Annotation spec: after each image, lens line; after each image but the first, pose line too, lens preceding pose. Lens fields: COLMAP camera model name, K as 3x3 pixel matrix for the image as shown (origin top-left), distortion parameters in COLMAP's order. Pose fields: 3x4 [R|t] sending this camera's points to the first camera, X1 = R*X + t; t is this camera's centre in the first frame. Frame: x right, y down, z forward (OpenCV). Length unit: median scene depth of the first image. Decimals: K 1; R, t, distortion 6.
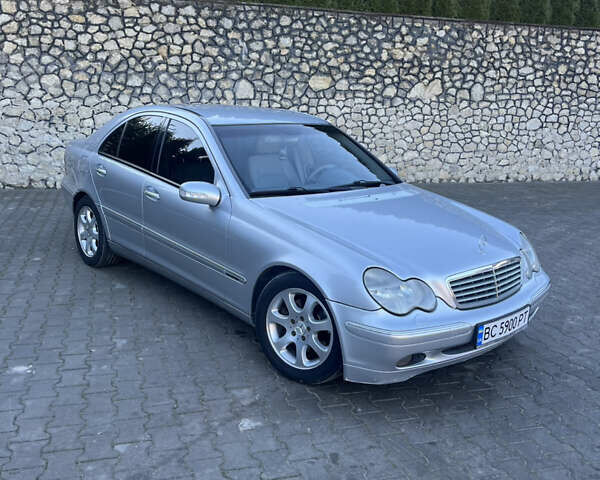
lens RADIAL K [[603.6, 0, 303.3], [0, 603.6, 241.7], [0, 0, 1]] dist [0.036028, -0.008547]
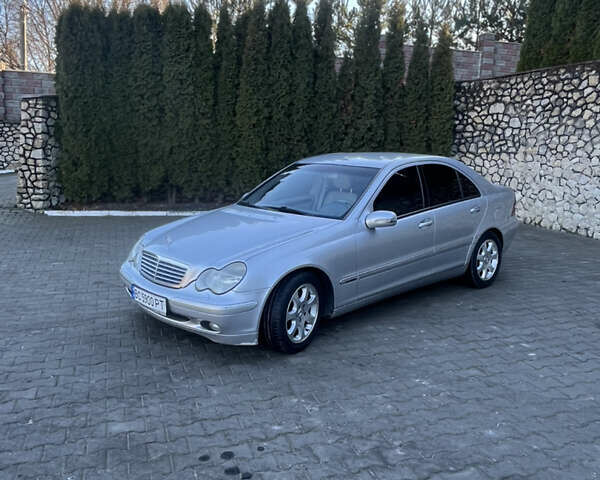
lens RADIAL K [[548.6, 0, 299.4], [0, 548.6, 237.1], [0, 0, 1]] dist [-0.003478, 0.010357]
pose [[0.026792, 0.143878, -0.989233, 0.516605], [-0.248091, 0.959585, 0.132847, -0.083377], [0.968366, 0.241860, 0.061404, 0.401691]]
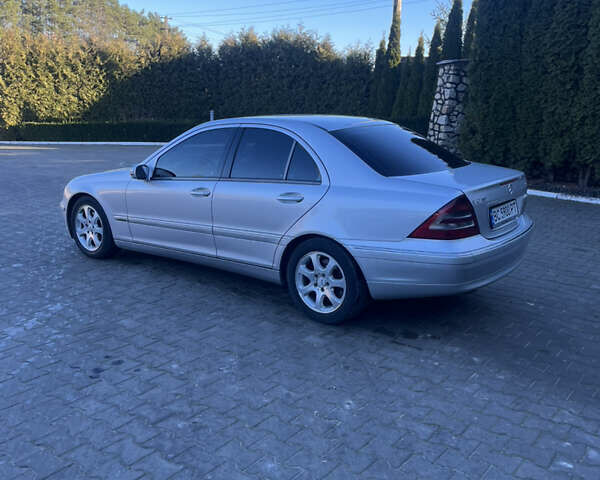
lens RADIAL K [[603.6, 0, 303.3], [0, 603.6, 241.7], [0, 0, 1]] dist [0.036028, -0.008547]
pose [[-0.811578, 0.083338, -0.578269, 0.370997], [-0.187369, 0.900367, 0.392724, -0.162761], [0.553383, 0.427076, -0.715103, 0.705162]]
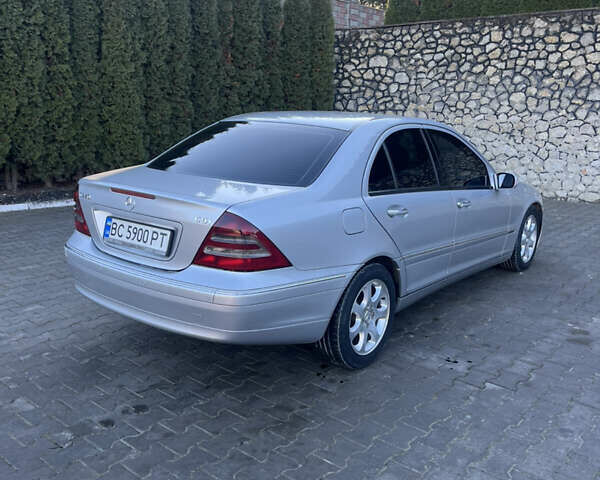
lens RADIAL K [[603.6, 0, 303.3], [0, 603.6, 241.7], [0, 0, 1]] dist [0.036028, -0.008547]
pose [[0.537615, 0.171680, -0.825528, 0.308252], [-0.198852, 0.977252, 0.073733, -0.009100], [0.819407, 0.124518, 0.559524, 0.077168]]
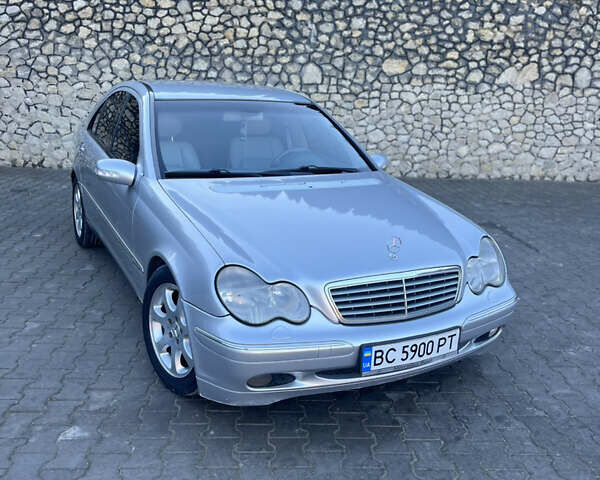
lens RADIAL K [[603.6, 0, 303.3], [0, 603.6, 241.7], [0, 0, 1]] dist [0.036028, -0.008547]
pose [[0.972986, 0.062408, -0.222270, 0.117784], [-0.060074, 0.998045, 0.017255, -0.002771], [0.222912, -0.003436, 0.974833, 0.063840]]
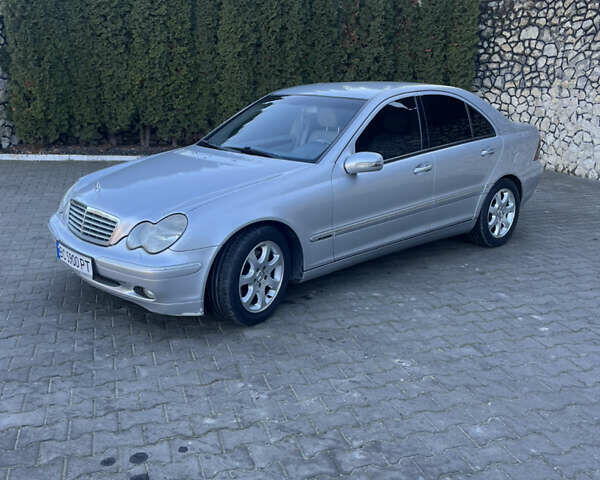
lens RADIAL K [[603.6, 0, 303.3], [0, 603.6, 241.7], [0, 0, 1]] dist [0.036028, -0.008547]
pose [[0.012569, 0.230215, -0.973059, 0.473156], [-0.250187, 0.942906, 0.219850, -0.082479], [0.968116, 0.240683, 0.069448, 0.436496]]
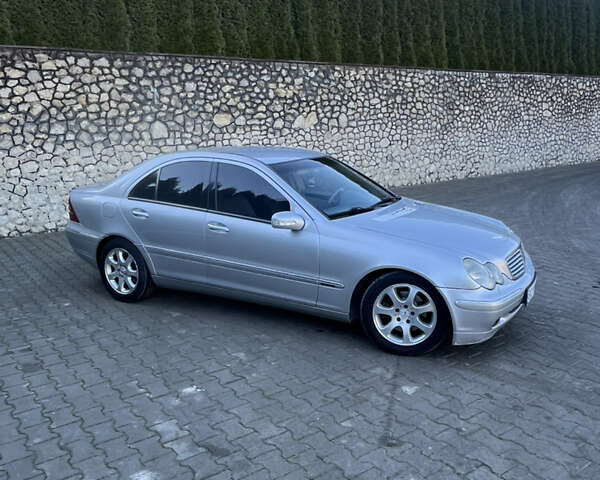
lens RADIAL K [[548.6, 0, 299.4], [0, 548.6, 237.1], [0, 0, 1]] dist [-0.003478, 0.010357]
pose [[0.944118, -0.124400, 0.305230, -0.184054], [0.135448, 0.990668, -0.015201, -0.008131], [-0.300490, 0.055694, 0.952157, -0.019387]]
